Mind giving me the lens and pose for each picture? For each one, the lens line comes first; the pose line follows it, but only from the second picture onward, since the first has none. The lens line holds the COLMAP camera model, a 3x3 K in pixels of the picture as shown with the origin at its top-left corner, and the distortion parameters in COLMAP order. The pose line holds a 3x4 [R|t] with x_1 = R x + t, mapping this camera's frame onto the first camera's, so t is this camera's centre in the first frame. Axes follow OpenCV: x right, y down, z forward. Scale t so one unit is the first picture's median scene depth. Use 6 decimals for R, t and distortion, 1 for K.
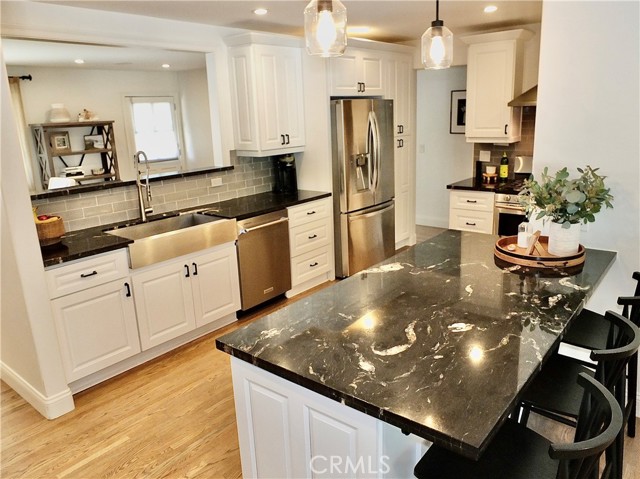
lens RADIAL K [[473.4, 0, 306.4], [0, 473.4, 234.5], [0, 0, 1]] dist [-0.007442, -0.001390]
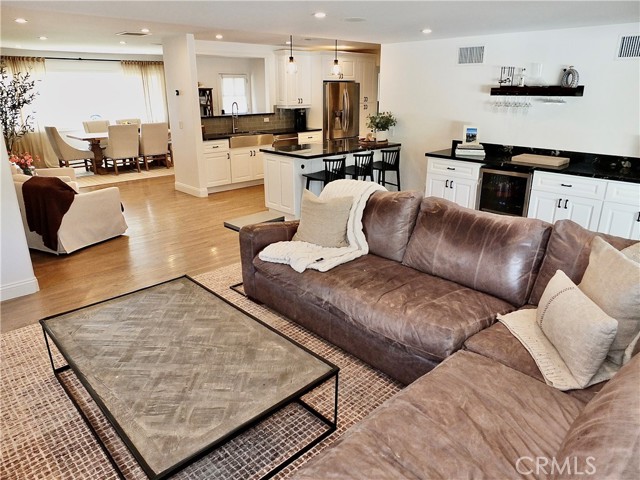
lens RADIAL K [[426.7, 0, 313.6], [0, 426.7, 237.8], [0, 0, 1]] dist [-0.026261, 0.003563]
pose [[0.993539, 0.072410, -0.087390, 0.217188], [-0.064158, 0.993521, 0.093806, 0.213605], [0.093616, -0.087593, 0.991748, -0.886302]]
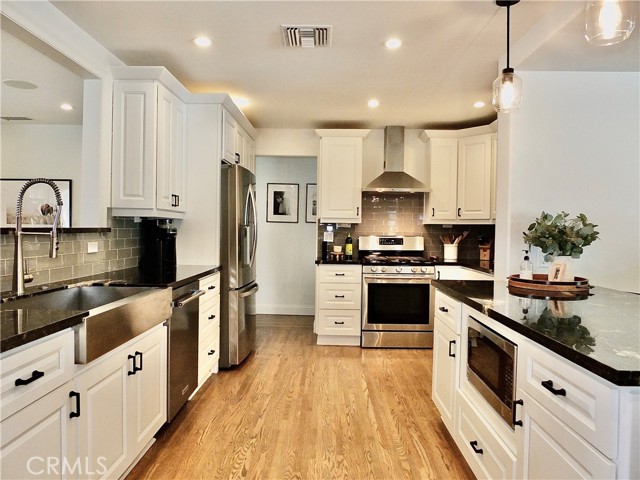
lens RADIAL K [[443.3, 0, 317.3], [0, 443.3, 237.4], [0, 0, 1]] dist [-0.020226, 0.006325]
pose [[0.773569, 0.040553, 0.632414, -0.335896], [0.111627, 0.973627, -0.198974, 0.042741], [-0.623804, 0.224514, 0.748640, 0.280511]]
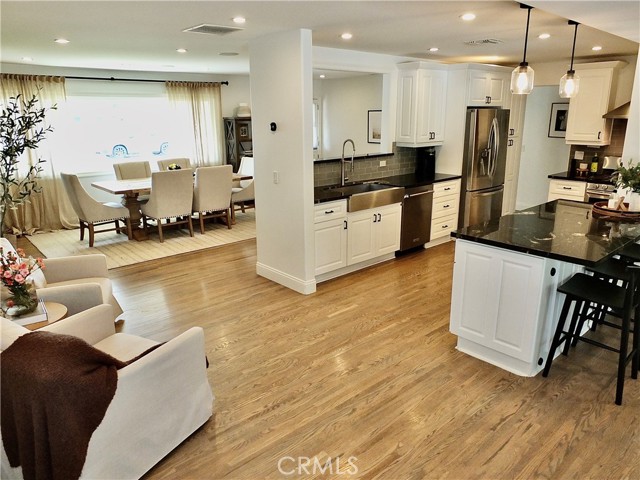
lens RADIAL K [[443.3, 0, 317.3], [0, 443.3, 237.4], [0, 0, 1]] dist [-0.020226, 0.006325]
pose [[0.988904, 0.069515, -0.131291, -0.187078], [-0.066120, 0.997359, 0.030051, 0.082769], [0.133033, -0.021036, 0.990888, -0.352867]]
